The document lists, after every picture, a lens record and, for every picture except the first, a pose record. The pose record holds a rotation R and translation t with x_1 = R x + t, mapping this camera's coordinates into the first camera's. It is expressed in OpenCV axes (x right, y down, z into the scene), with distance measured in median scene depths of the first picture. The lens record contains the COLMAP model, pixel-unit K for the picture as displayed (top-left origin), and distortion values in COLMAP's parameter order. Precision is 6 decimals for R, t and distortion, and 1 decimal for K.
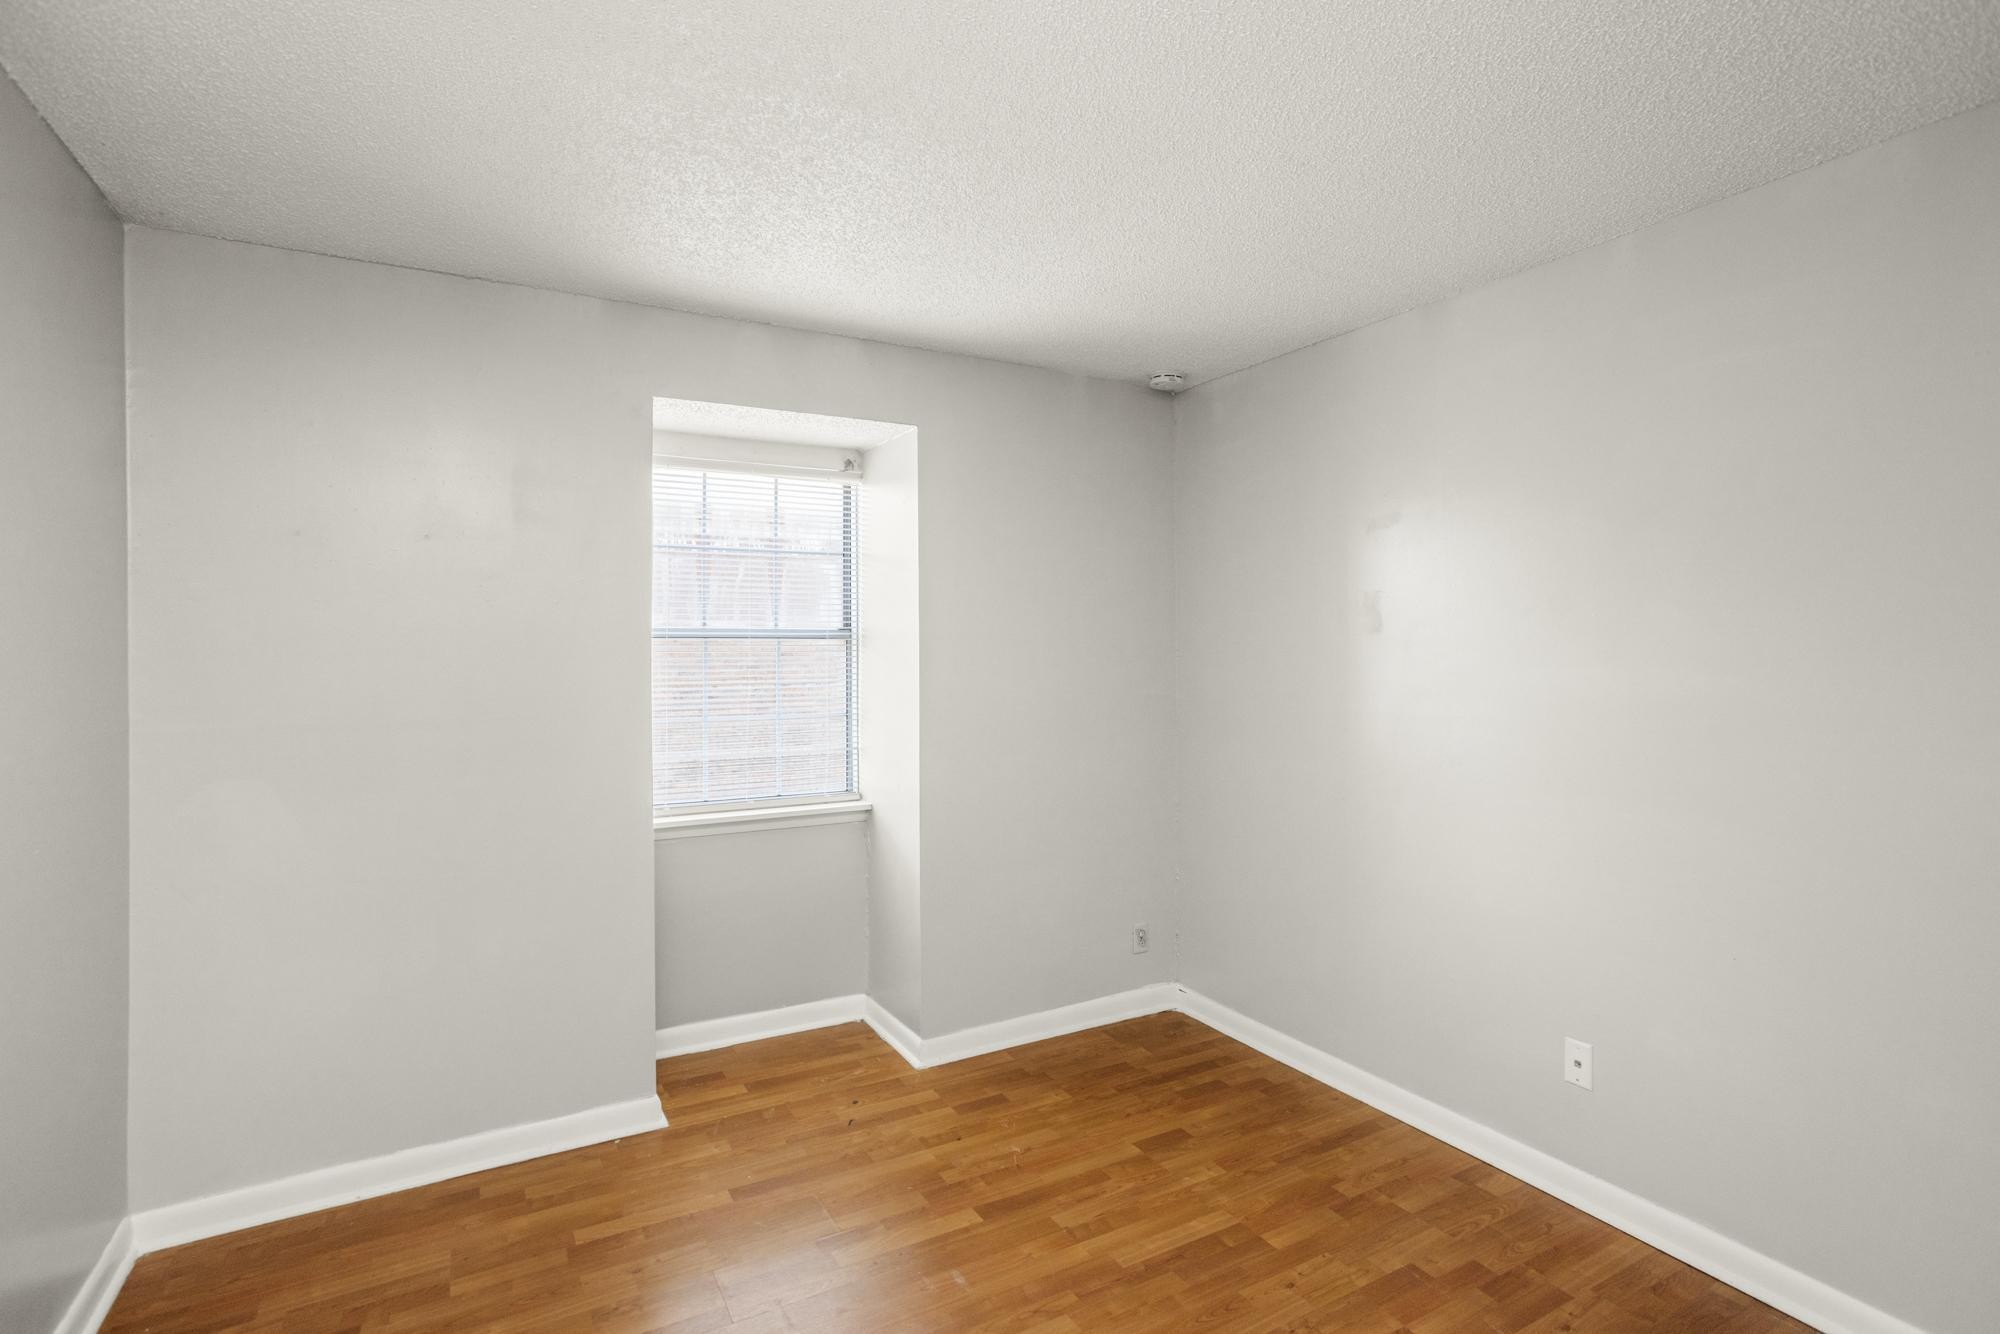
lens RADIAL K [[953.9, 0, 1010.2], [0, 953.9, 650.0], [0, 0, 1]] dist [-0.024254, 0.010704]
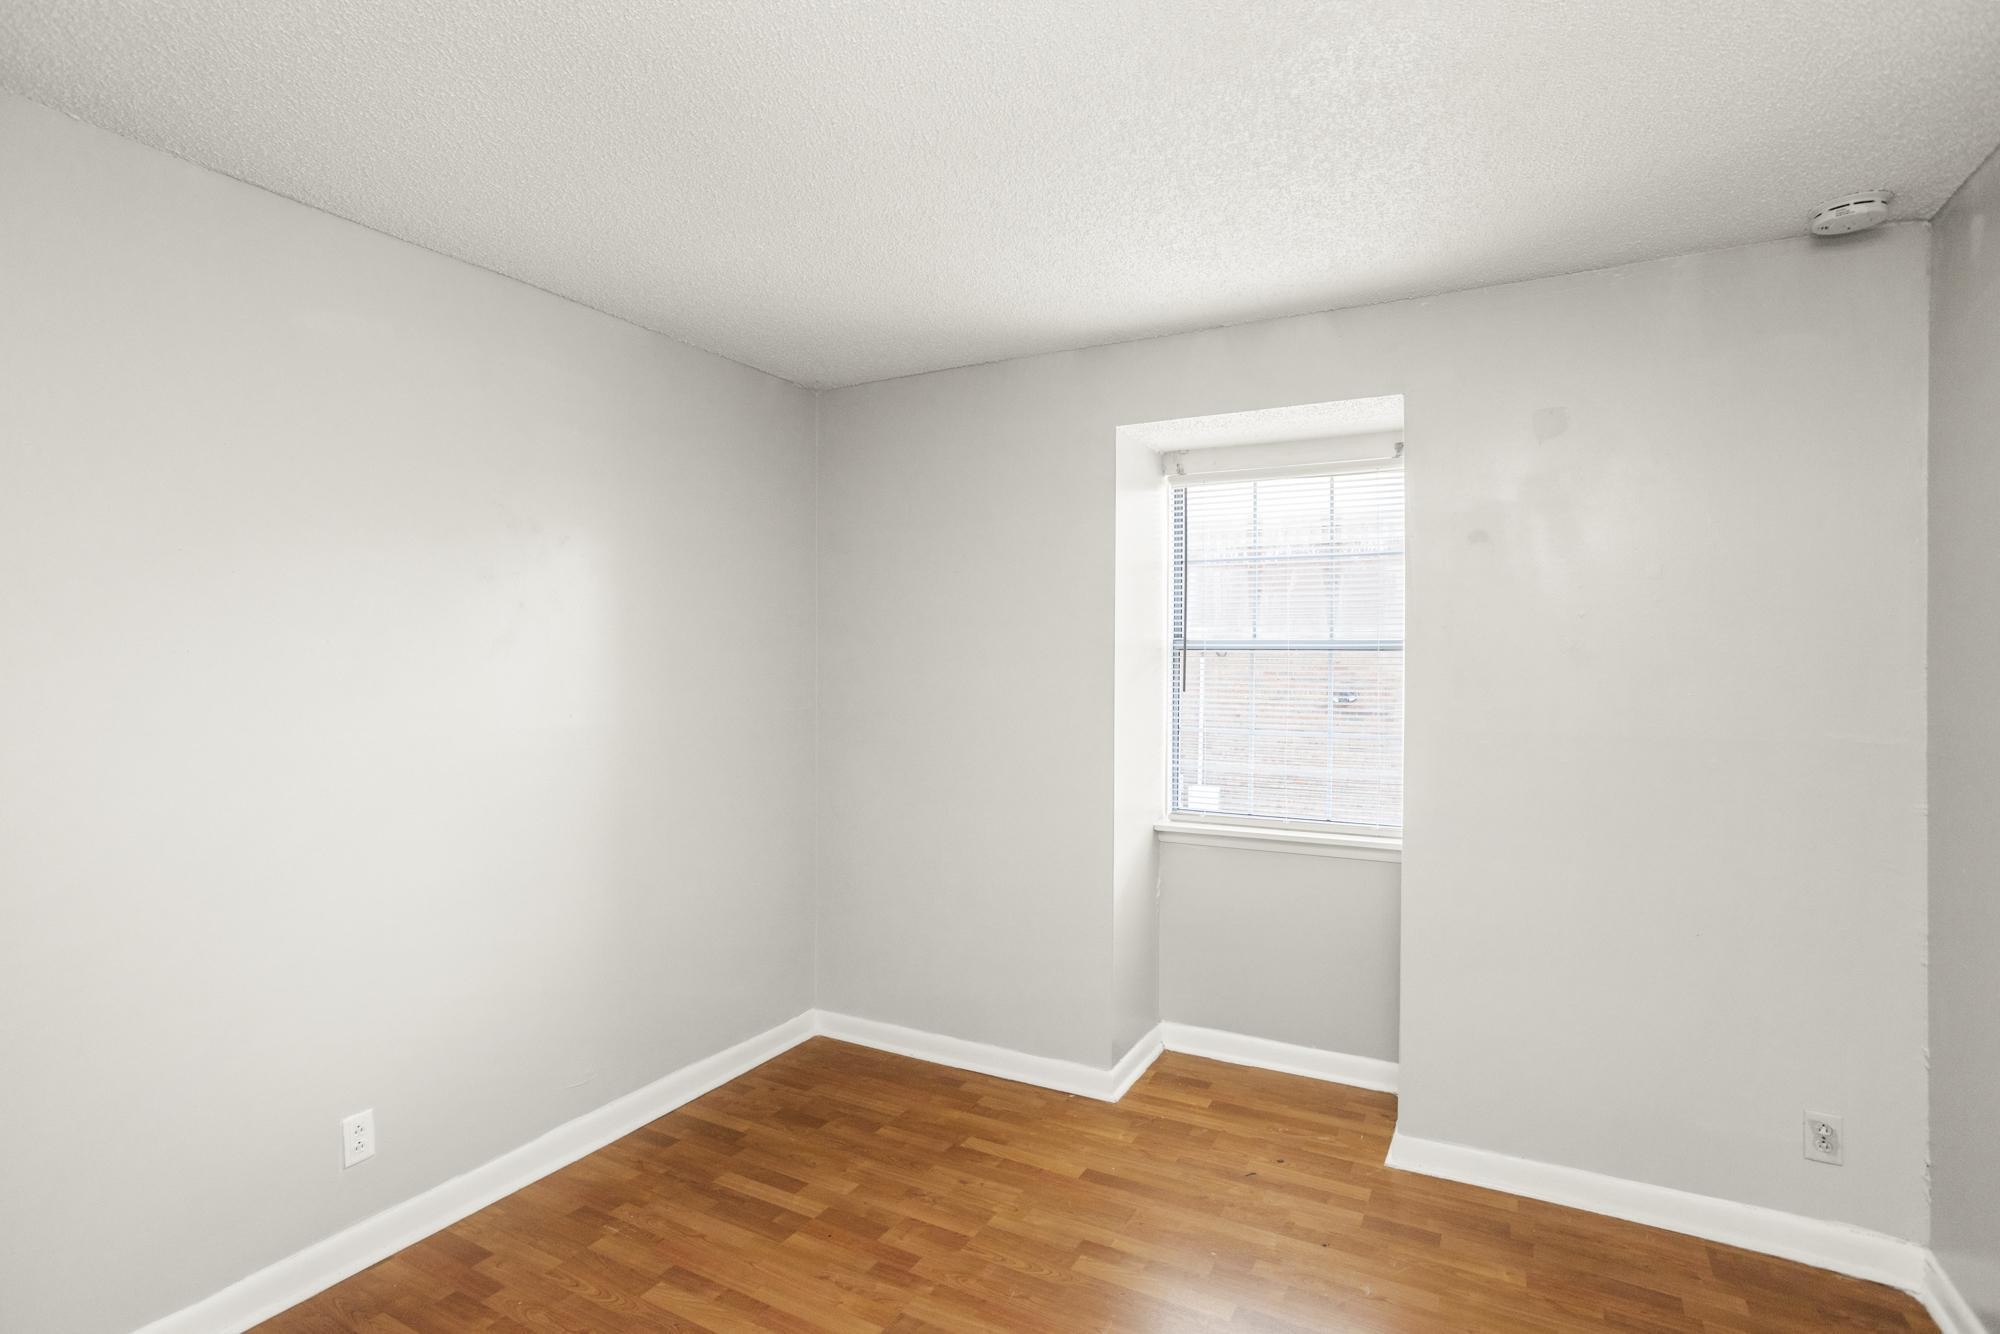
lens RADIAL K [[998.8, 0, 1001.9], [0, 998.8, 669.4], [0, 0, 1]] dist [-0.015314, 0.005346]
pose [[0.529917, 0.013968, -0.847935, 0.483847], [-0.006304, 0.999902, 0.012532, -0.004523], [0.848026, -0.001295, 0.529953, 0.263207]]
